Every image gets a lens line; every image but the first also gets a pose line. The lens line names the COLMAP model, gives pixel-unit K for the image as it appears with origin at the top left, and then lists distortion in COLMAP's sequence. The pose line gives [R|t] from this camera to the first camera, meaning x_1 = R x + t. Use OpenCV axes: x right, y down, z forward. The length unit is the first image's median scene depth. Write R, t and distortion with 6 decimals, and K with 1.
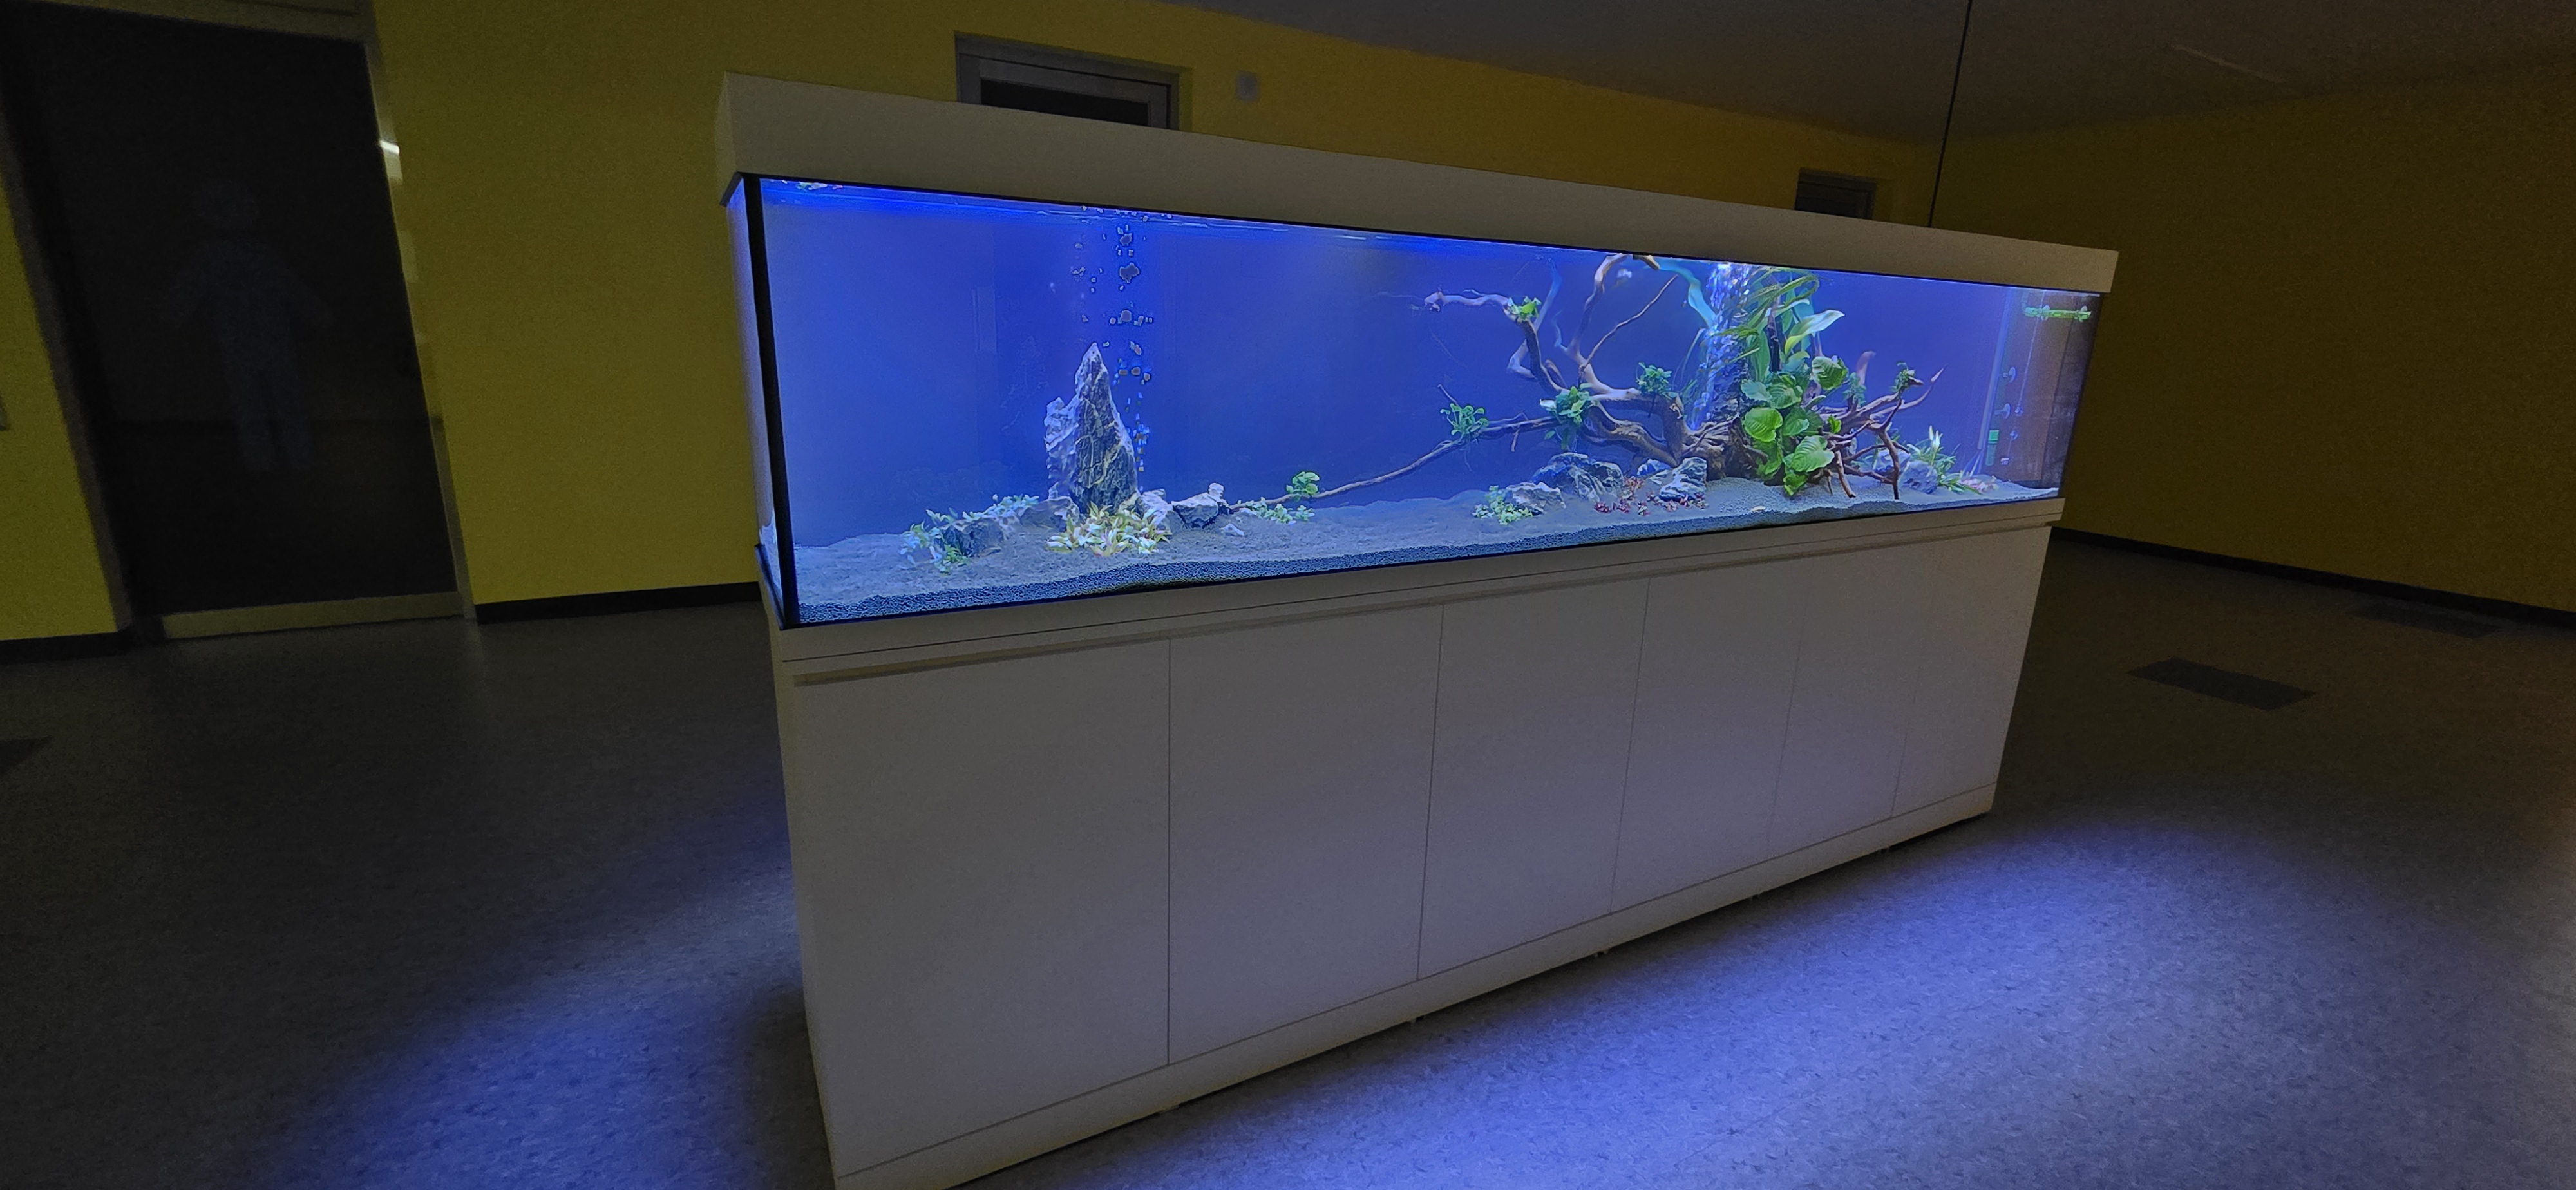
lens RADIAL K [[1026.0, 0, 1283.2], [0, 1026.0, 587.8], [0, 0, 1]] dist [-0.000667, -0.000104]
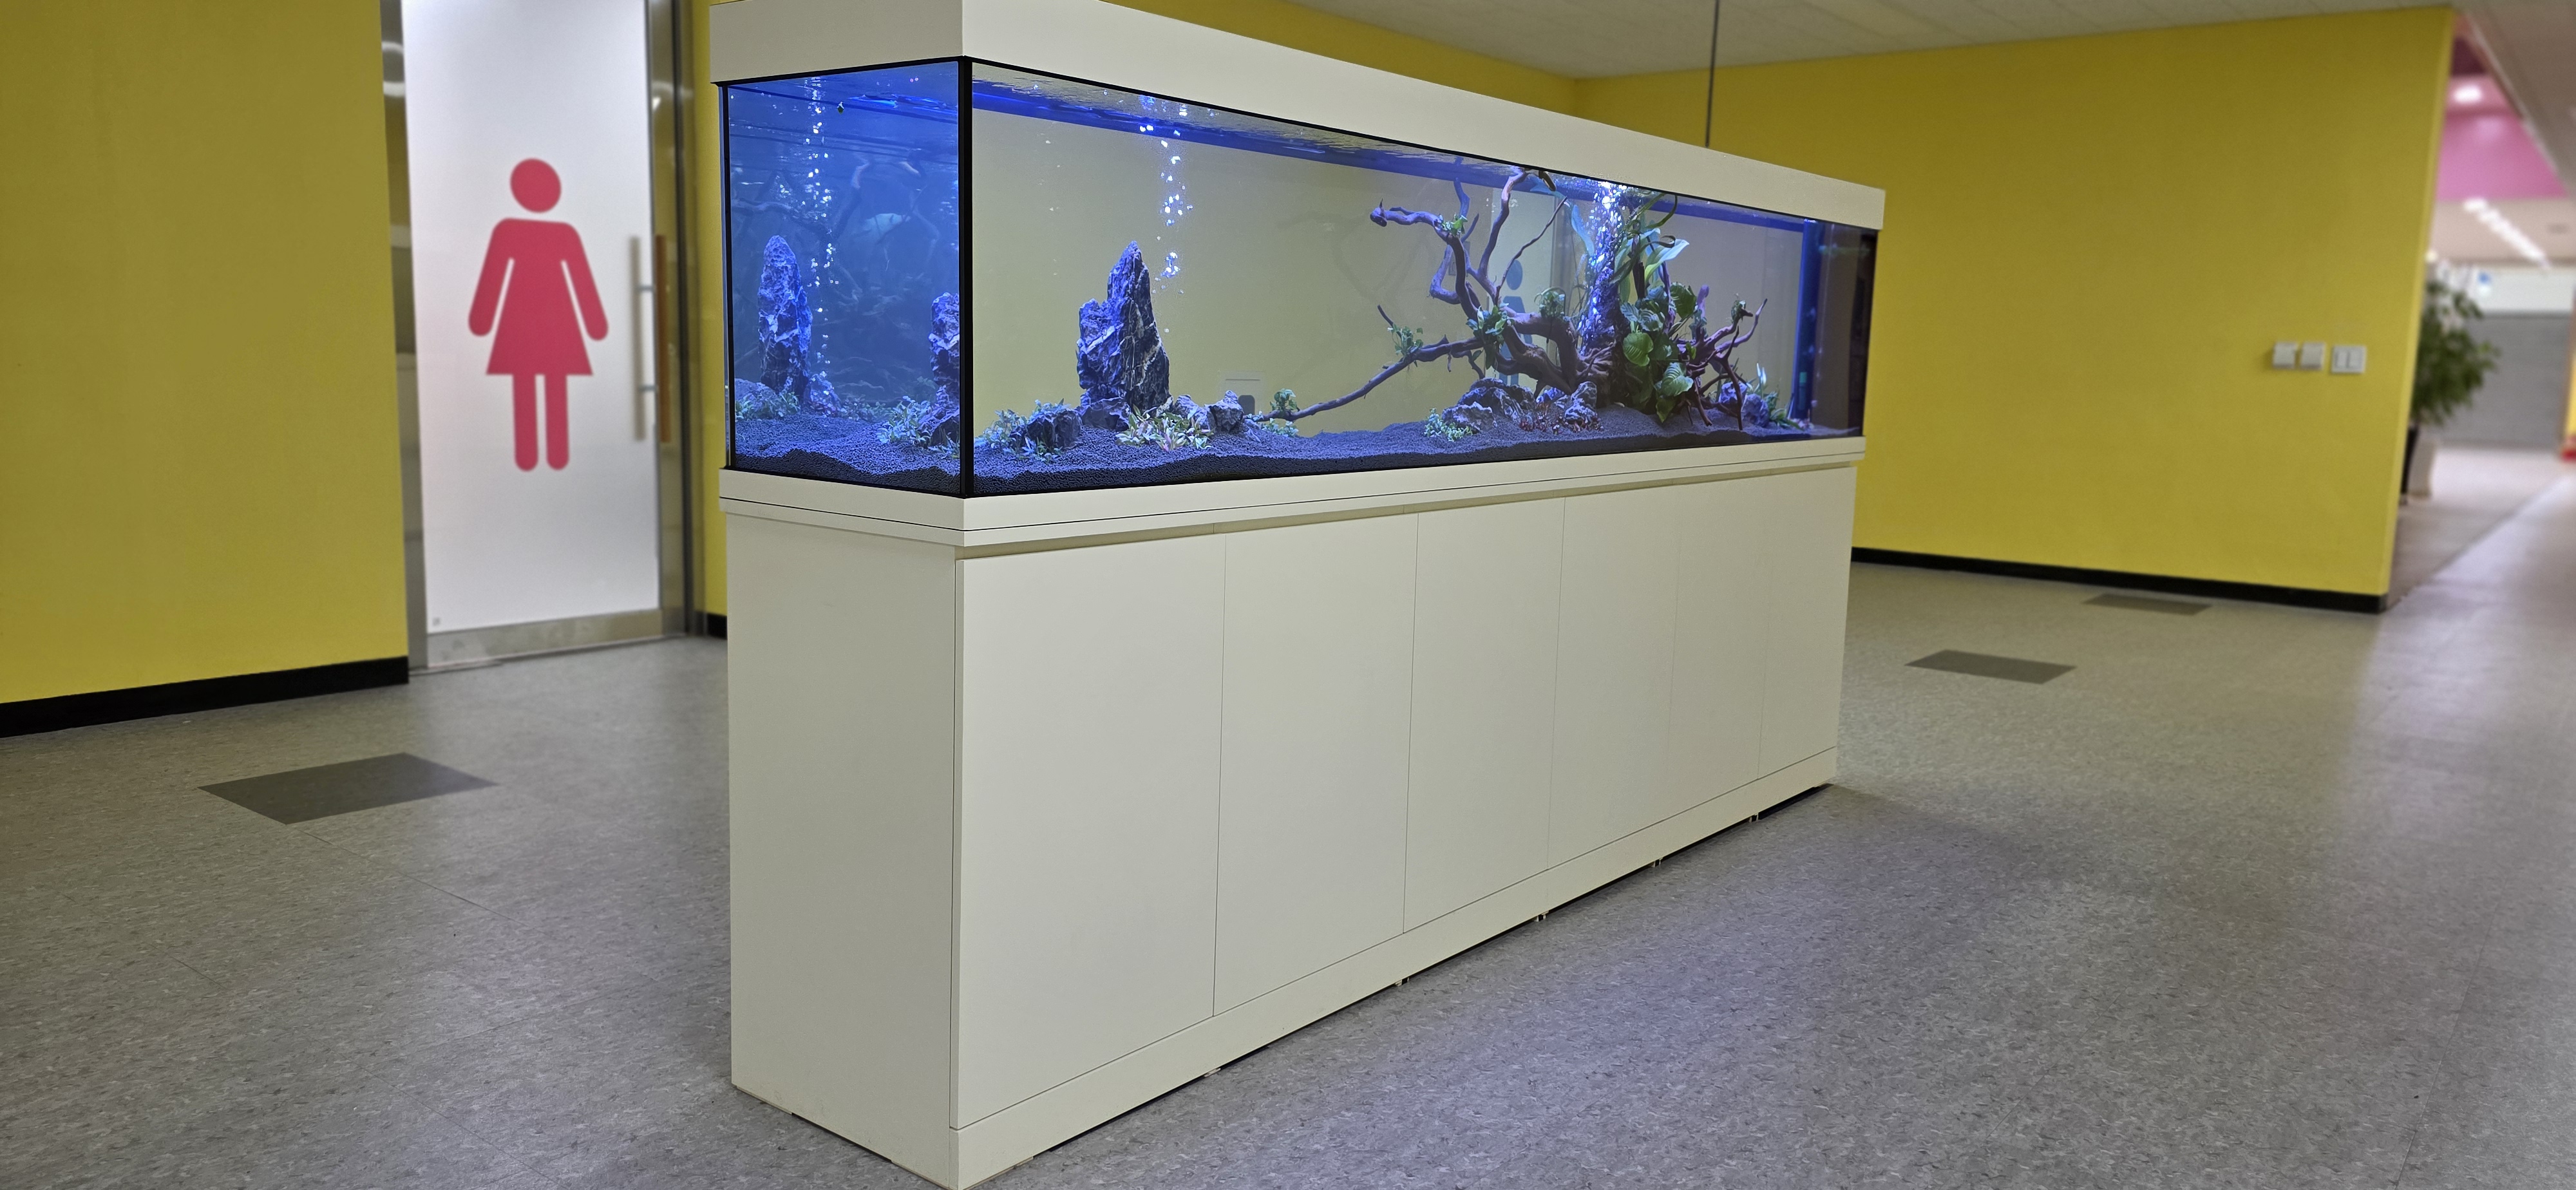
lens RADIAL K [[1756.4, 0, 1228.0], [0, 1756.4, 603.7], [0, 0, 1]] dist [0.046782, -0.000048]
pose [[0.926749, -0.065270, 0.369969, -0.546919], [0.102832, 0.991254, -0.082711, 0.185147], [-0.361335, 0.114697, 0.925355, -0.402335]]
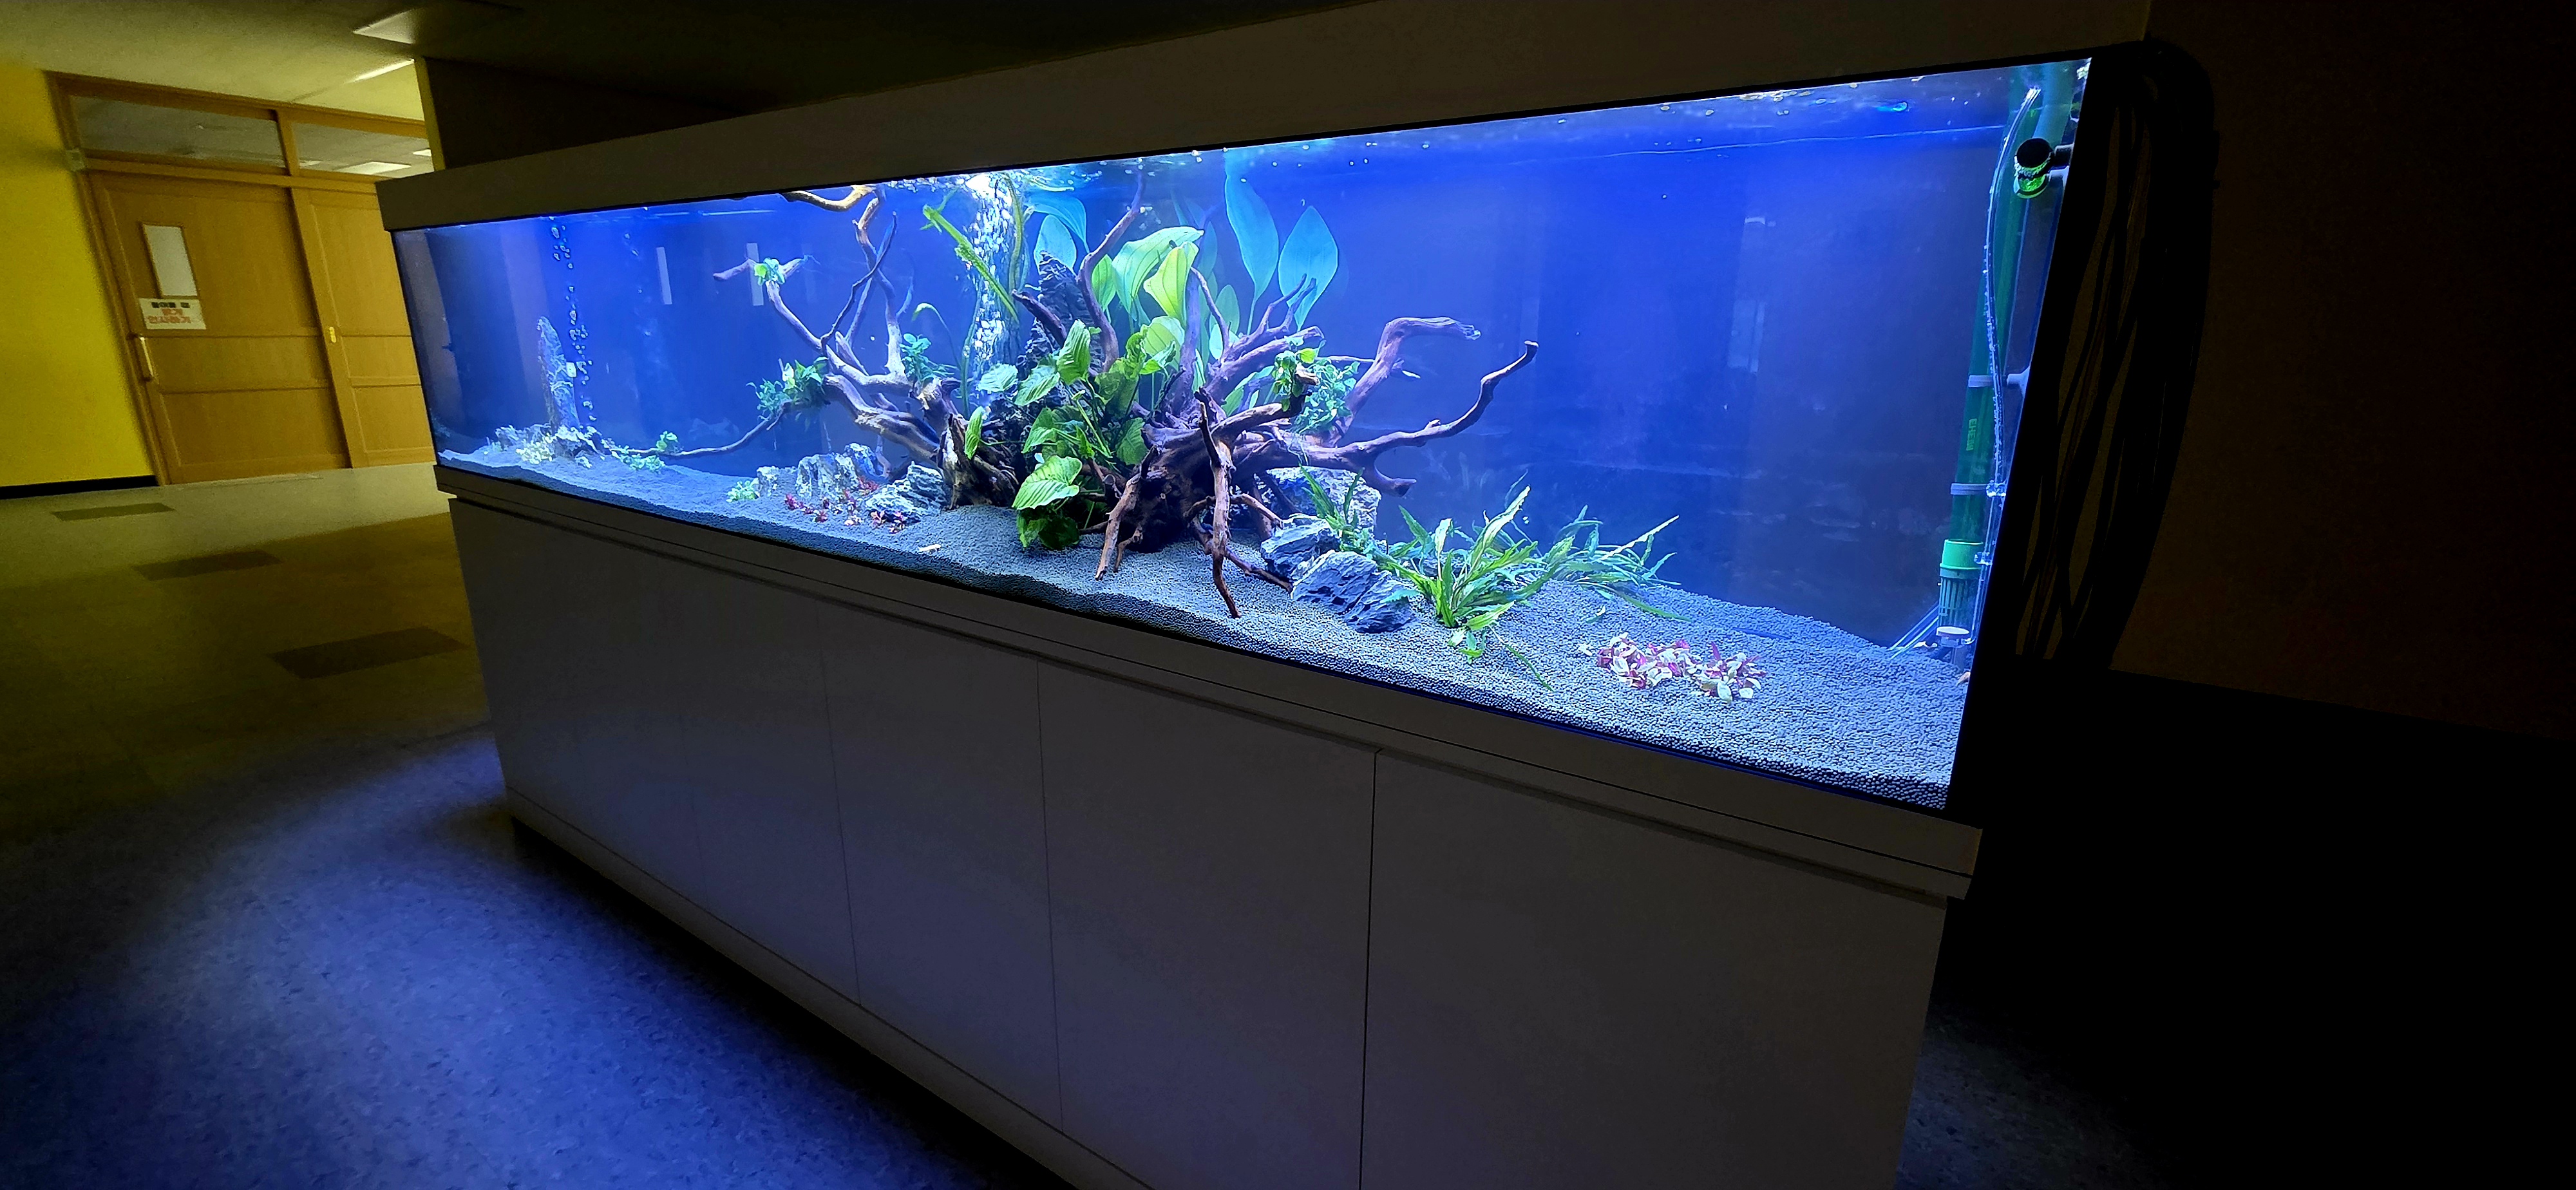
lens RADIAL K [[1026.0, 0, 1283.2], [0, 1026.0, 587.8], [0, 0, 1]] dist [-0.000667, -0.000104]
pose [[0.453142, 0.194882, -0.869876, 1.143452], [-0.220508, 0.969991, 0.102443, -0.172448], [0.863735, 0.145393, 0.482516, 0.877228]]
